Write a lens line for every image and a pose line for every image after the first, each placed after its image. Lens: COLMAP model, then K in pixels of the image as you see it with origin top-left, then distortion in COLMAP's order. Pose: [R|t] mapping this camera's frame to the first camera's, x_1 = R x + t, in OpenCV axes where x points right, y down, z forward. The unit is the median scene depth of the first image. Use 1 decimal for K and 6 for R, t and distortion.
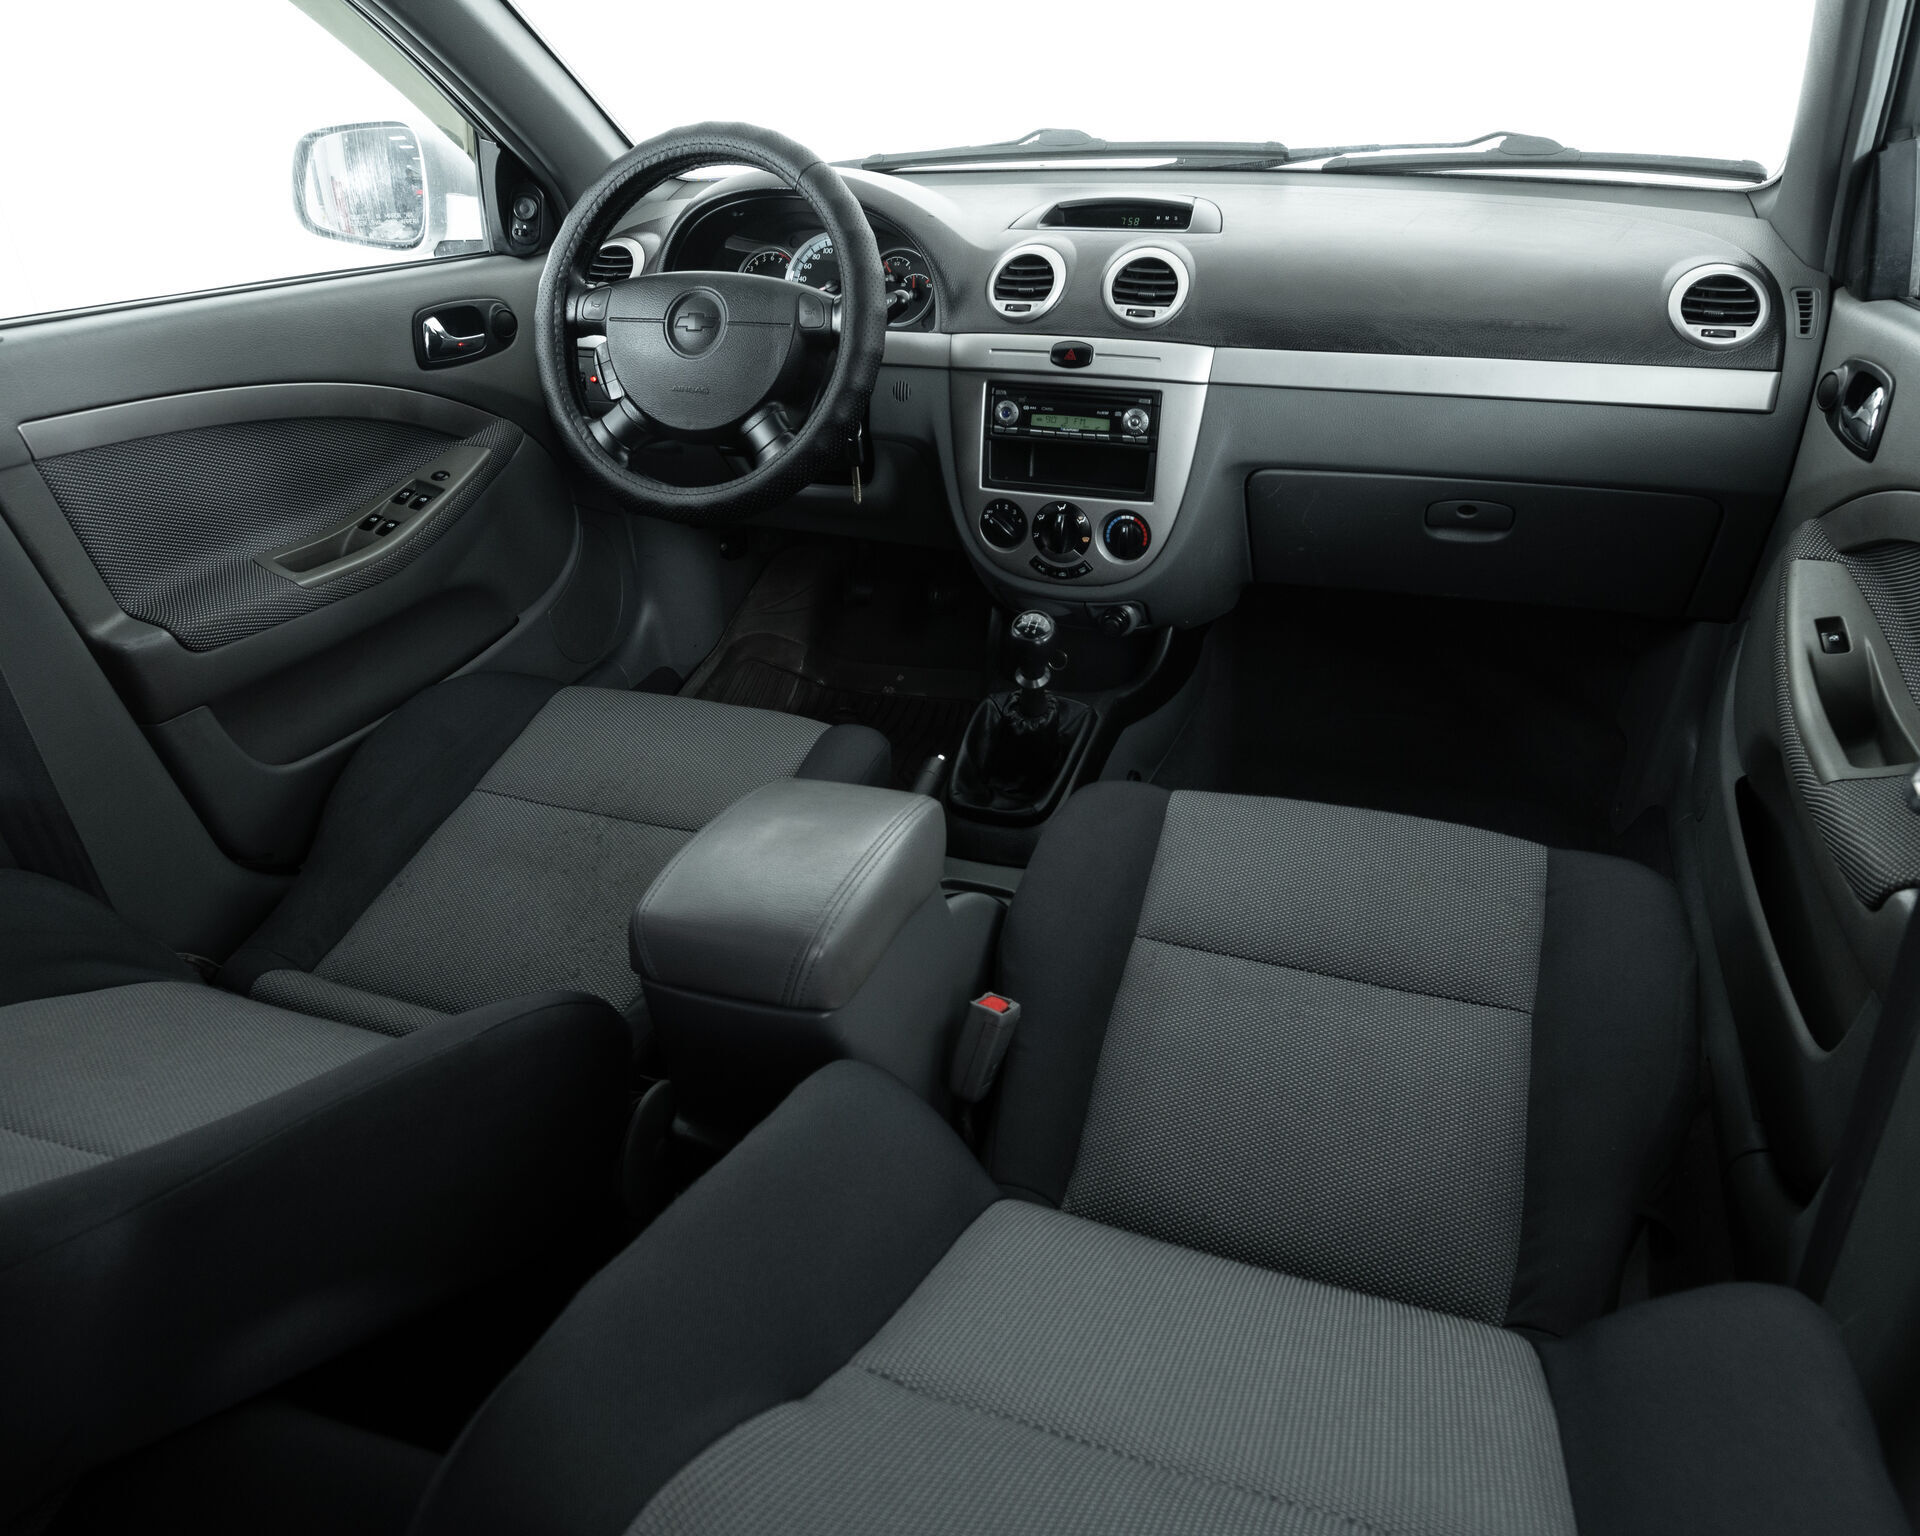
lens RADIAL K [[1375.9, 0, 969.8], [0, 1375.9, 770.9], [0, 0, 1]] dist [-0.016064, -0.002122]
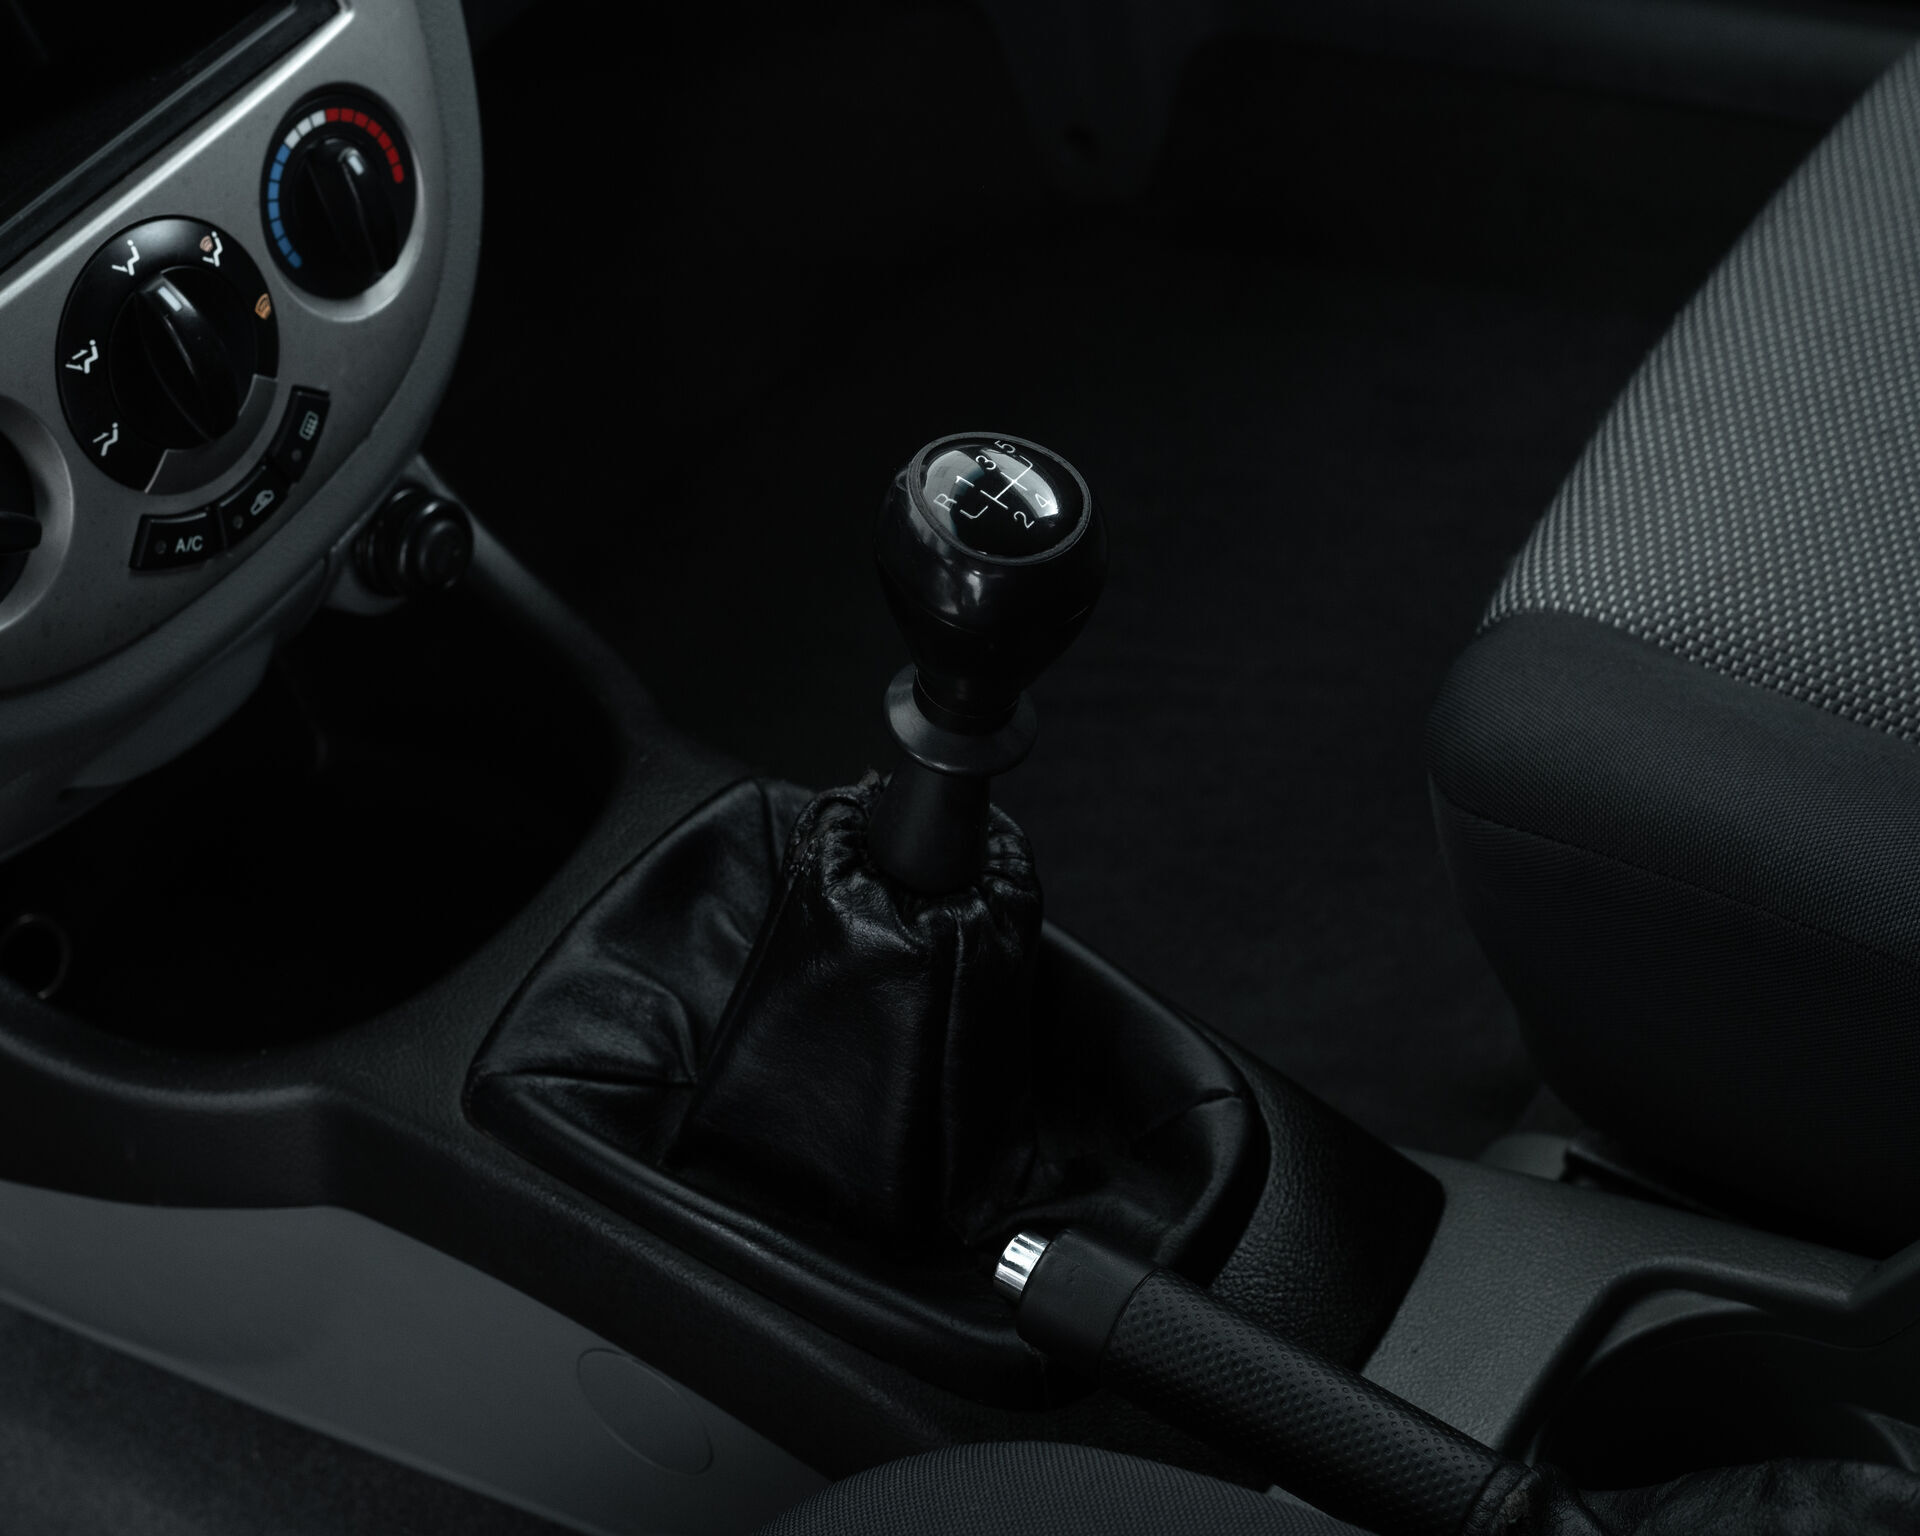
lens RADIAL K [[3786.6, 0, 981.4], [0, 3786.6, 767.5], [0, 0, 1]] dist [-0.099431, -0.042611]
pose [[0.278854, -0.644752, 0.711713, -0.383222], [0.655391, 0.669462, 0.349689, -0.260555], [-0.701928, 0.368938, 0.609247, 0.565616]]
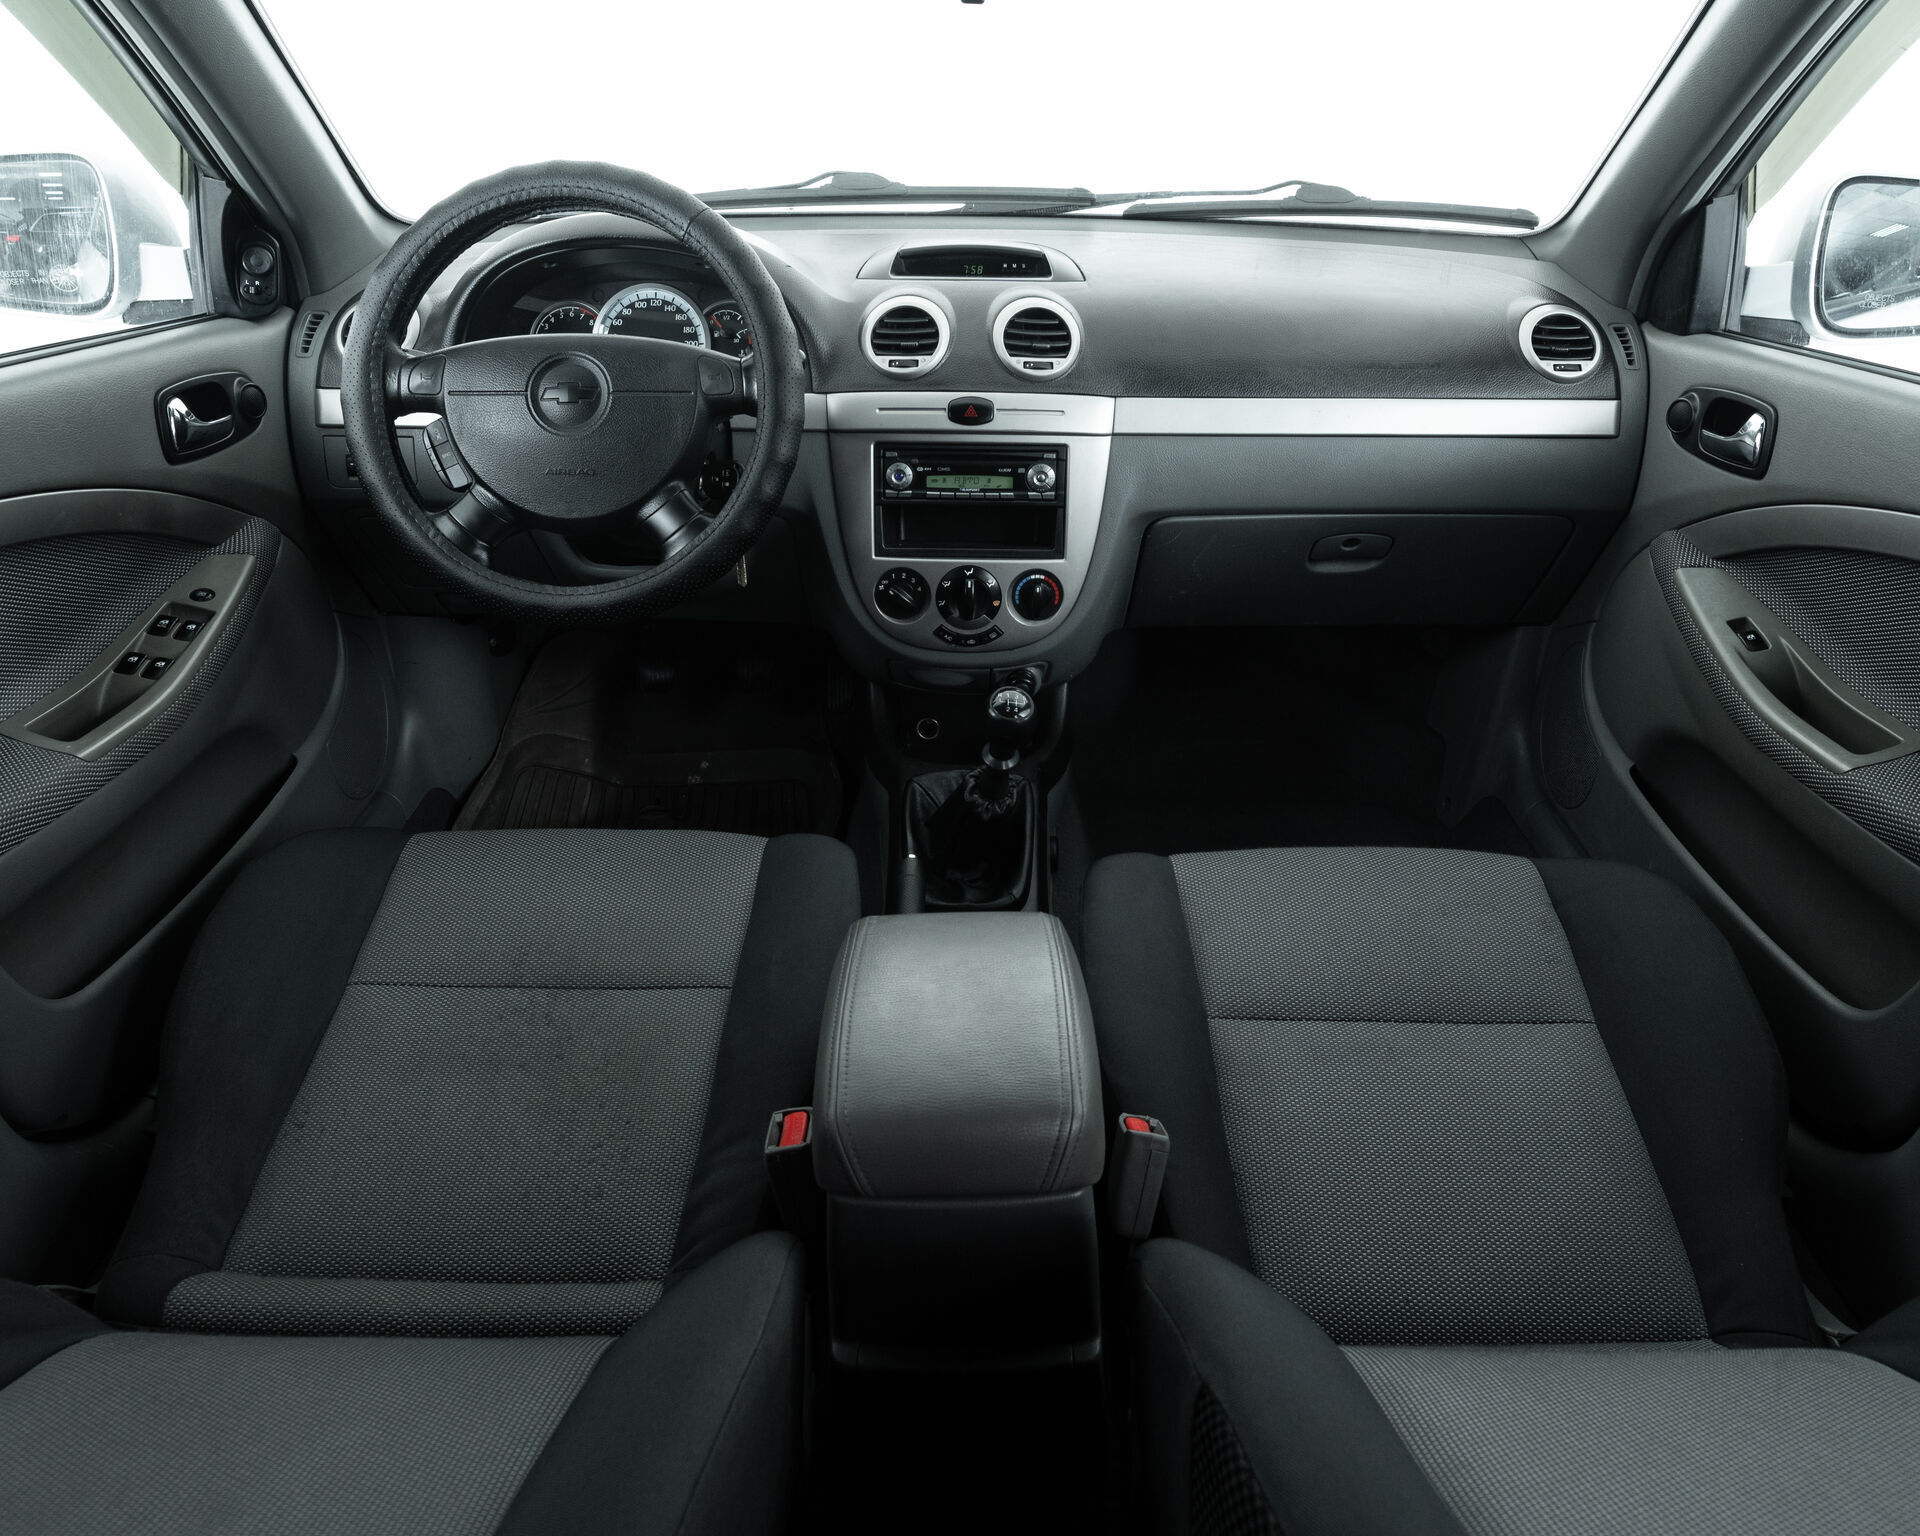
lens RADIAL K [[1372.0, 0, 981.0], [0, 1372.0, 759.8], [0, 0, 1]] dist [-0.012431, -0.005037]
pose [[0.935431, -0.126920, 0.329939, -0.253170], [0.136242, 0.990662, -0.005183, -0.058520], [-0.326201, 0.049800, 0.943988, 0.118106]]
